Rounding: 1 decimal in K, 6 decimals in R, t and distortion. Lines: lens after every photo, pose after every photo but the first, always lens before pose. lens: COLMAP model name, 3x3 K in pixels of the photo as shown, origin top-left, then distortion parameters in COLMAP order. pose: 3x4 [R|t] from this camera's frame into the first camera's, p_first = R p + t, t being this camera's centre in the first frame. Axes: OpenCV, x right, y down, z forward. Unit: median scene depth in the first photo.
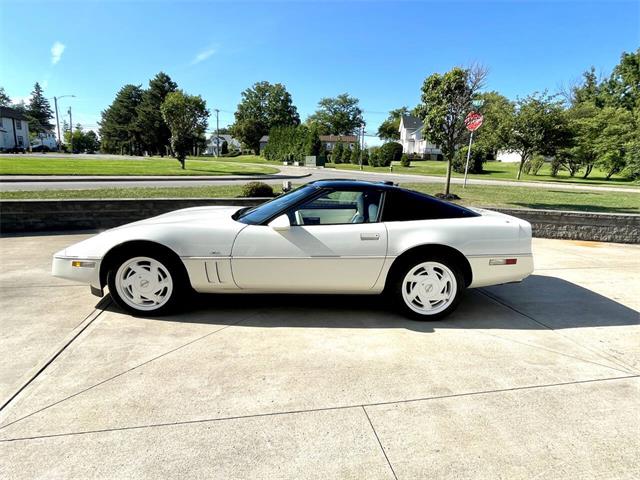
lens RADIAL K [[368.4, 0, 325.6], [0, 368.4, 246.0], [0, 0, 1]] dist [-0.006565, 0.003567]
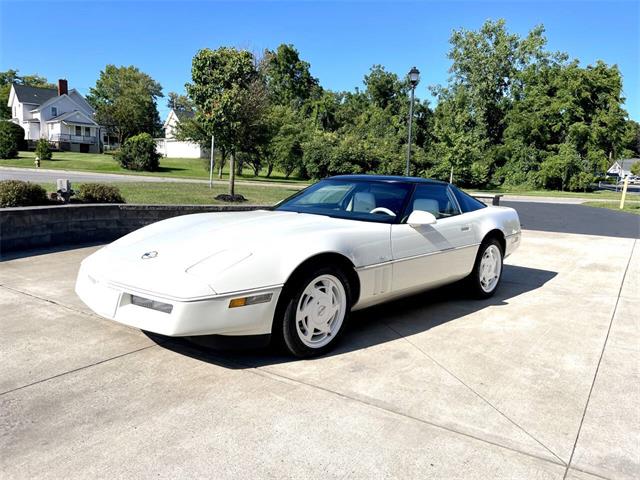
lens RADIAL K [[489.3, 0, 316.6], [0, 489.3, 238.7], [0, 0, 1]] dist [0.075965, -0.104707]
pose [[0.712482, -0.086674, 0.696317, -0.373866], [0.127205, 0.991854, -0.006697, -0.011833], [-0.690064, 0.093347, 0.717703, 0.087467]]
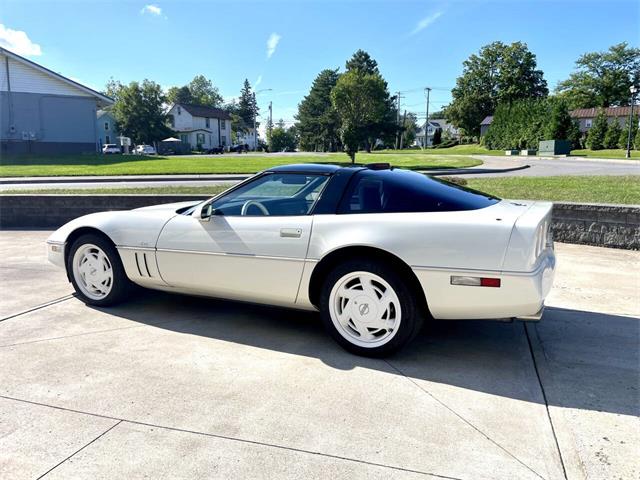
lens RADIAL K [[489.3, 0, 320.7], [0, 489.3, 240.2], [0, 0, 1]] dist [0.075965, -0.104707]
pose [[0.876056, 0.044944, -0.480111, 0.209533], [-0.070315, 0.996911, -0.034982, 0.006956], [0.477055, 0.064406, 0.876510, 0.041286]]
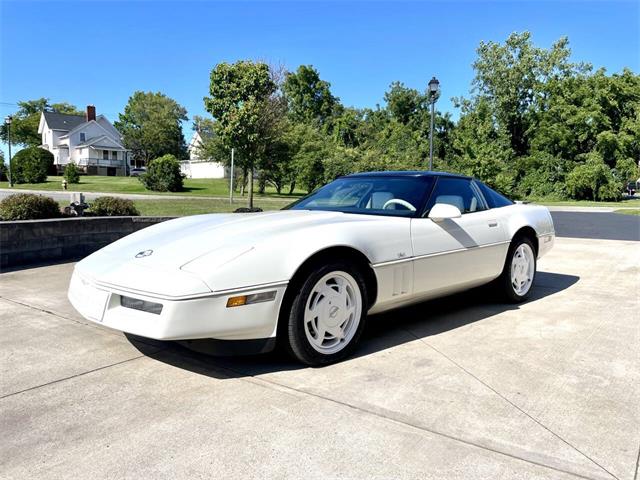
lens RADIAL K [[489.3, 0, 321.4], [0, 489.3, 236.0], [0, 0, 1]] dist [0.075965, -0.104707]
pose [[0.738321, -0.072270, 0.670566, -0.345341], [0.146065, 0.987780, -0.054365, 0.003439], [-0.658443, 0.138085, 0.739855, 0.106507]]
